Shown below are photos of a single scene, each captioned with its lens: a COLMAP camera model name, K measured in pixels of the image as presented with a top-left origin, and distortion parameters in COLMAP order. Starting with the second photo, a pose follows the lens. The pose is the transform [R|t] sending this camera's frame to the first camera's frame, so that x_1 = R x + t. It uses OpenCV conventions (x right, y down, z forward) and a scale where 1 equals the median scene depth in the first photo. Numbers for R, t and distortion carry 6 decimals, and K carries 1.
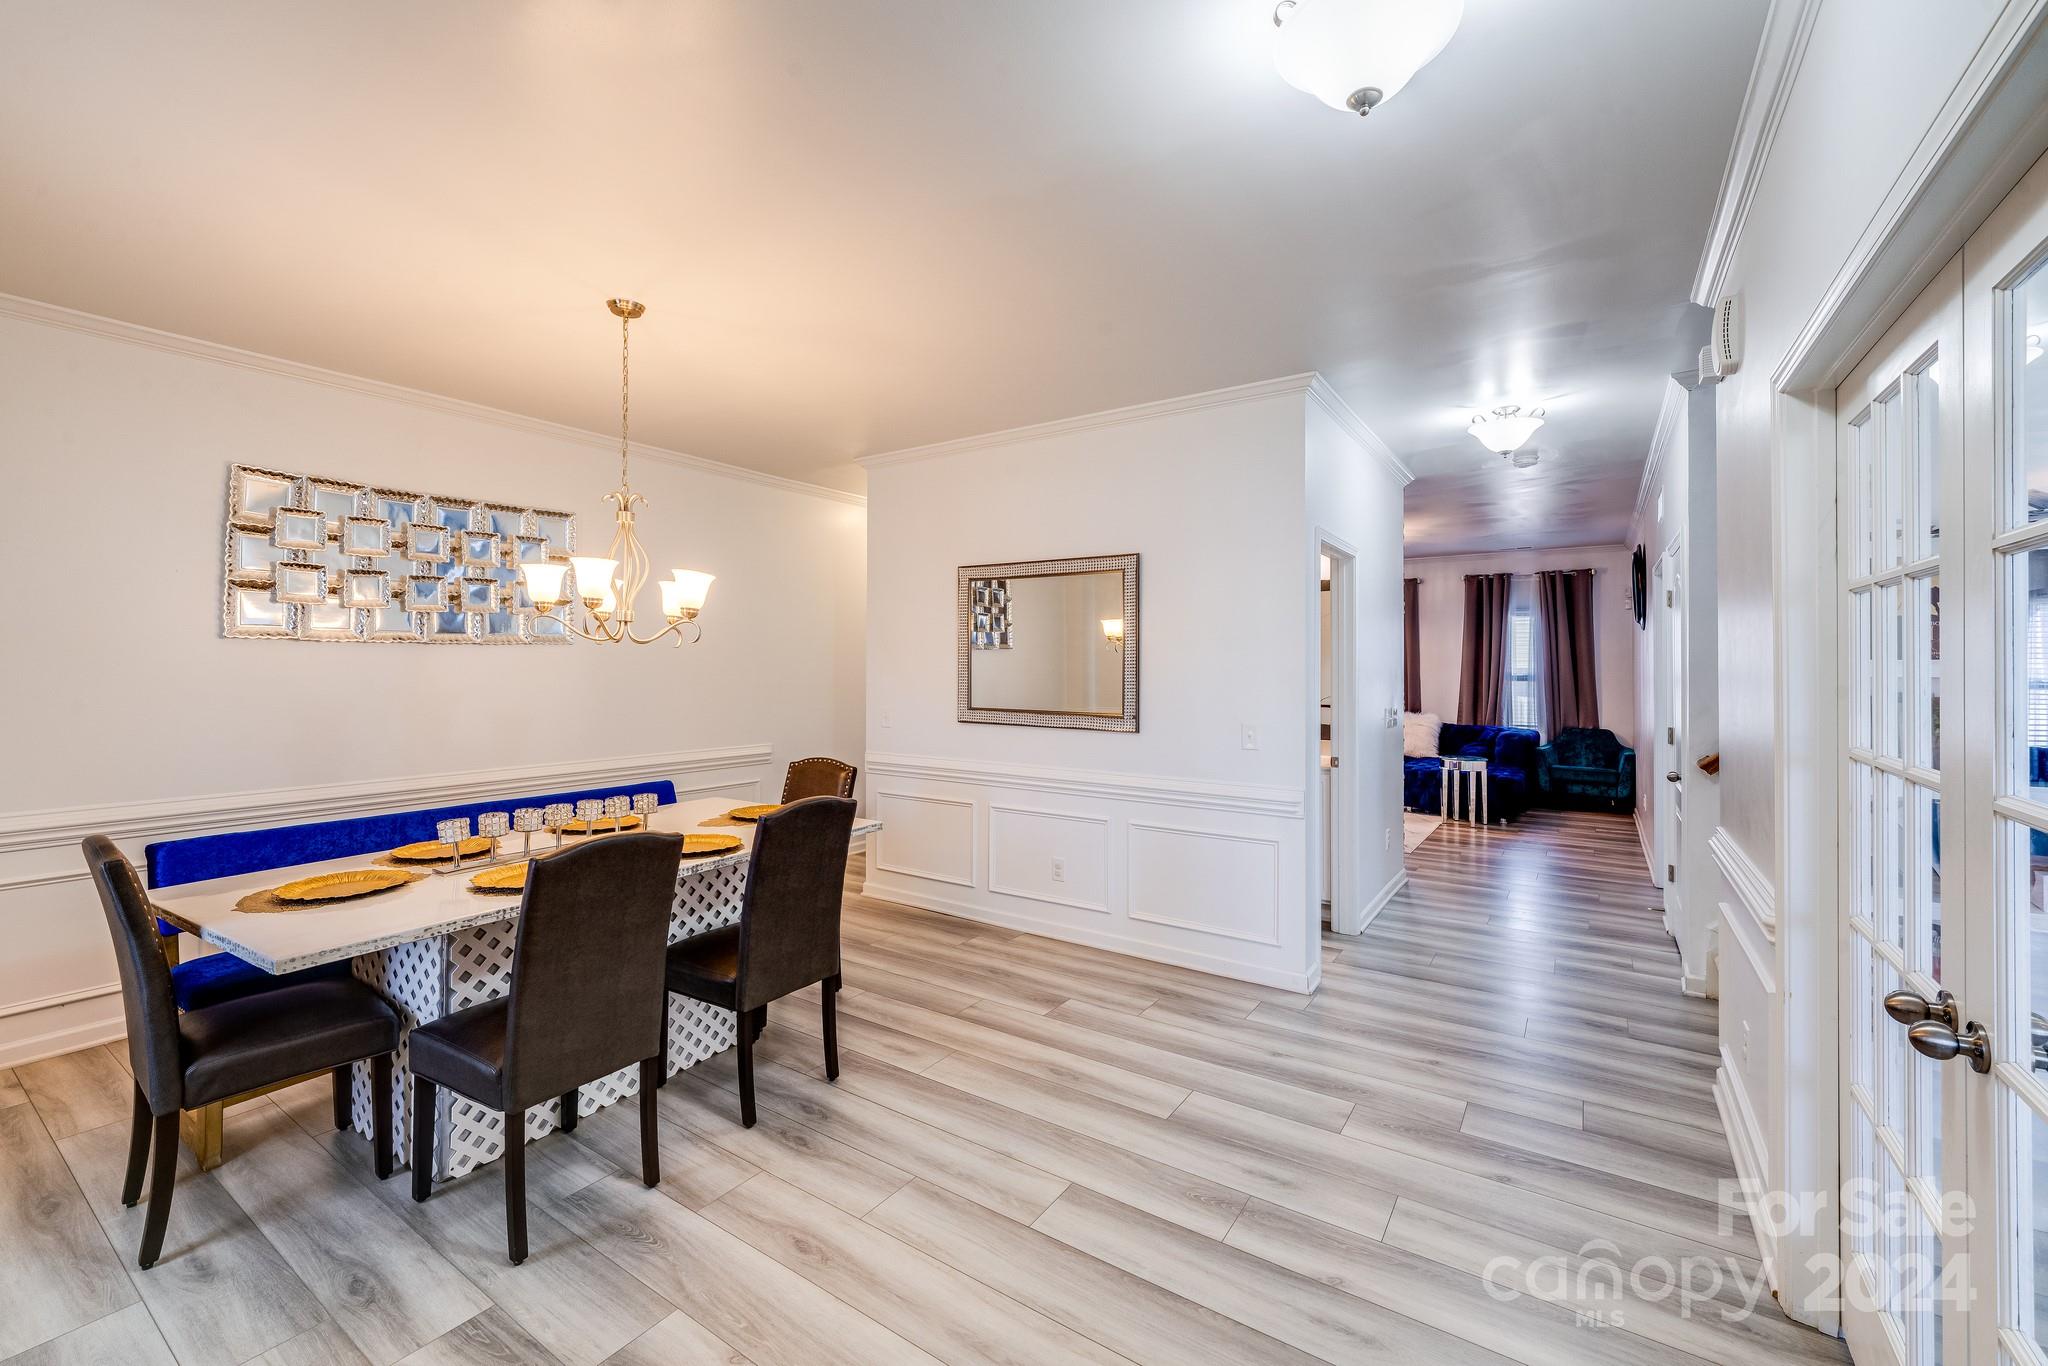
lens RADIAL K [[841.1, 0, 1004.8], [0, 841.1, 655.2], [0, 0, 1]] dist [-0.000091, 0.000049]
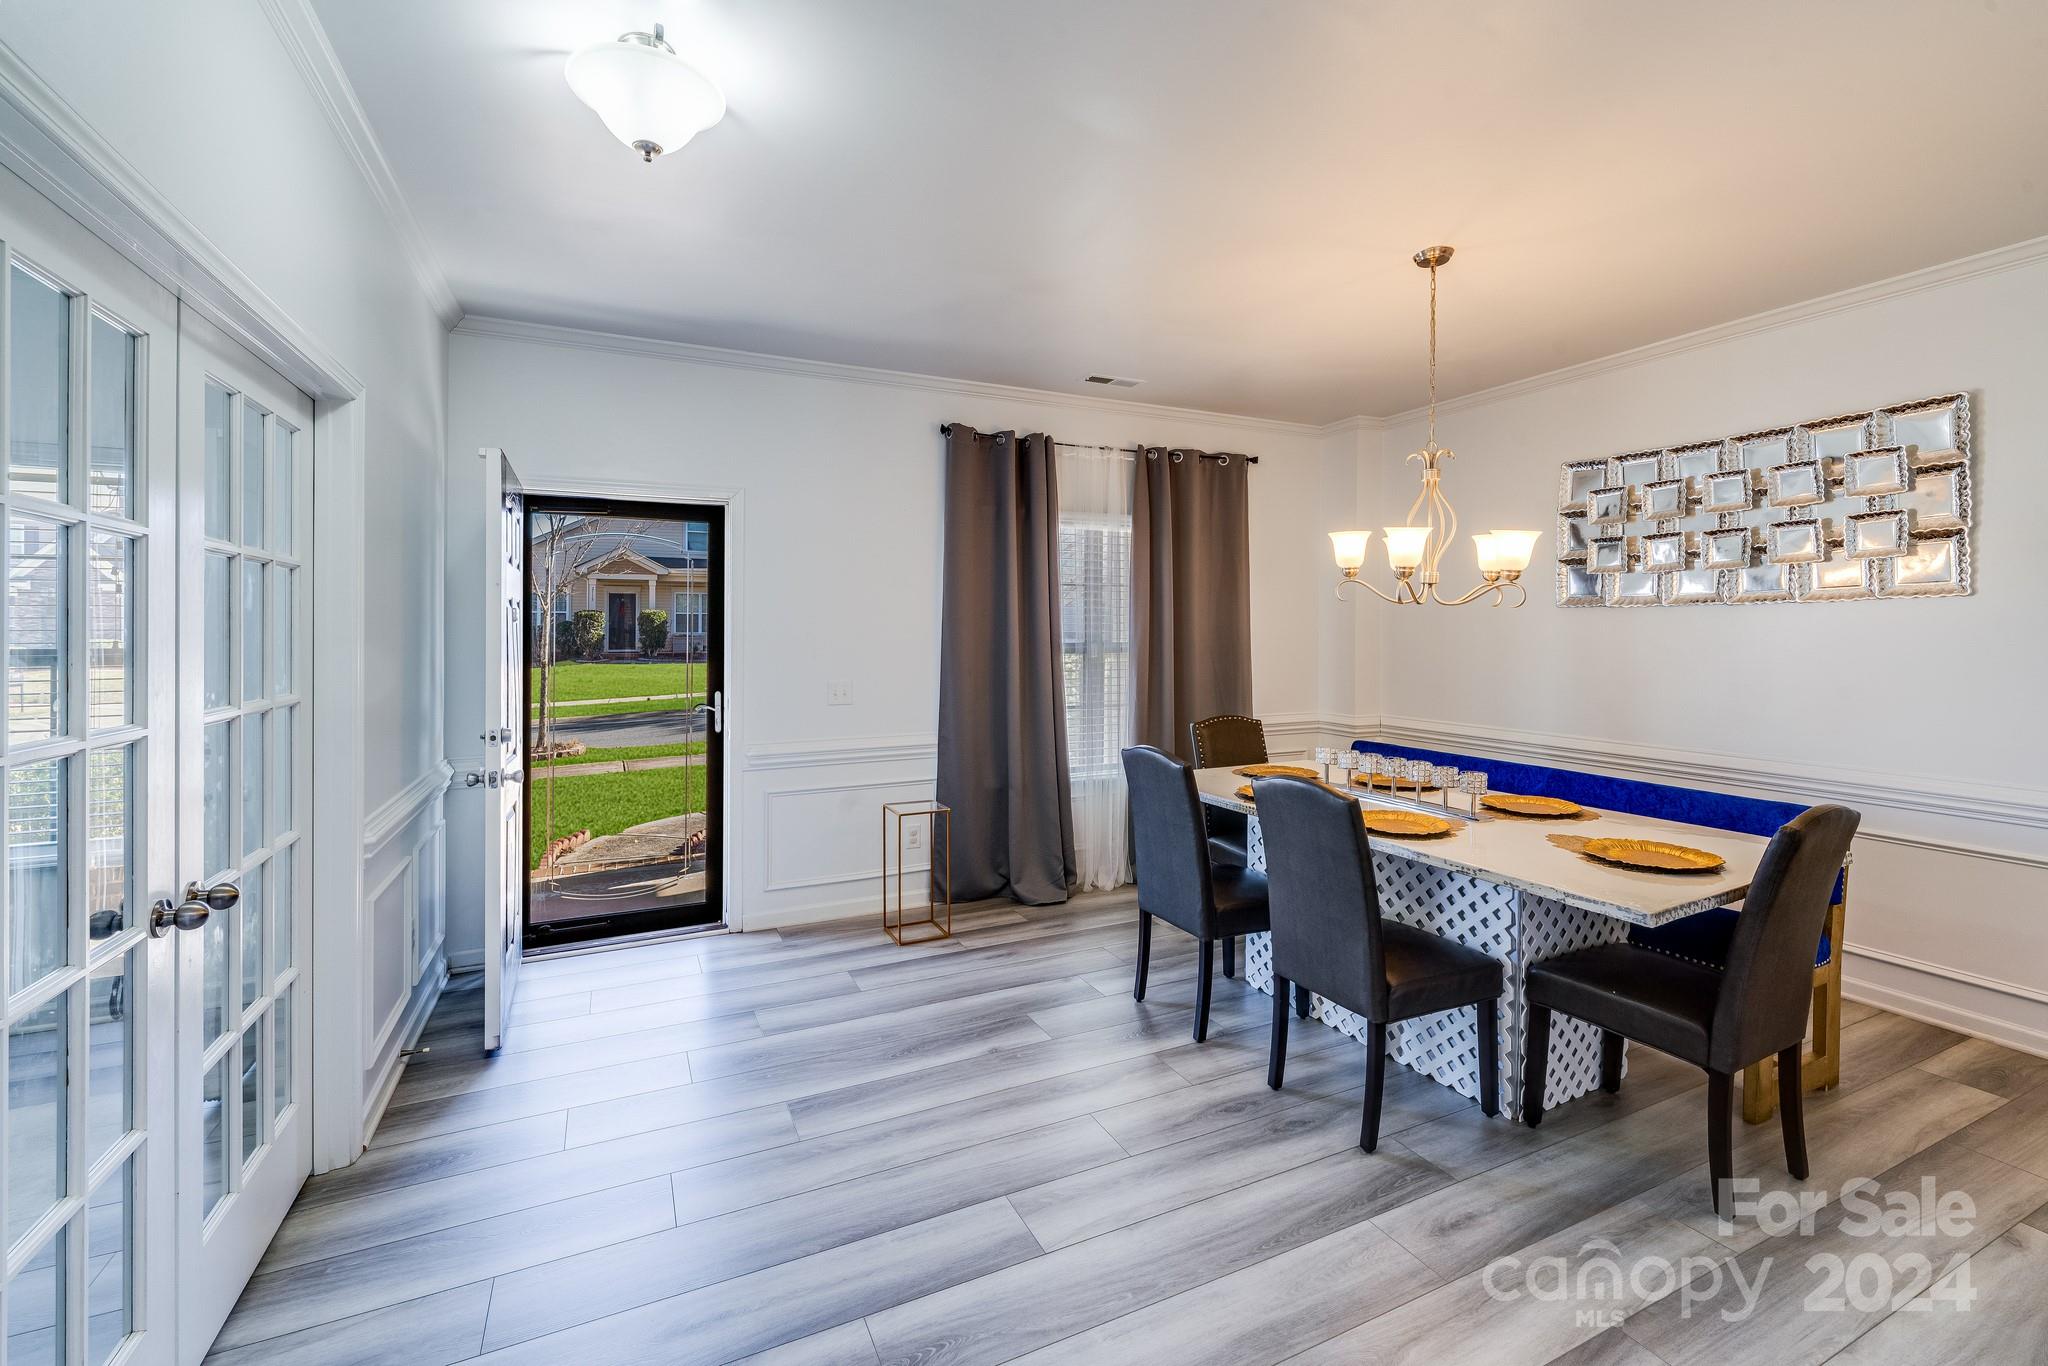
lens RADIAL K [[854.2, 0, 1009.8], [0, 854.2, 631.0], [0, 0, 1]] dist [0.001354, 0.000151]
pose [[-0.490388, 0.001990, -0.871502, 0.637559], [0.008402, 0.999962, -0.002444, 0.012768], [0.871464, -0.008520, -0.490386, 1.058527]]
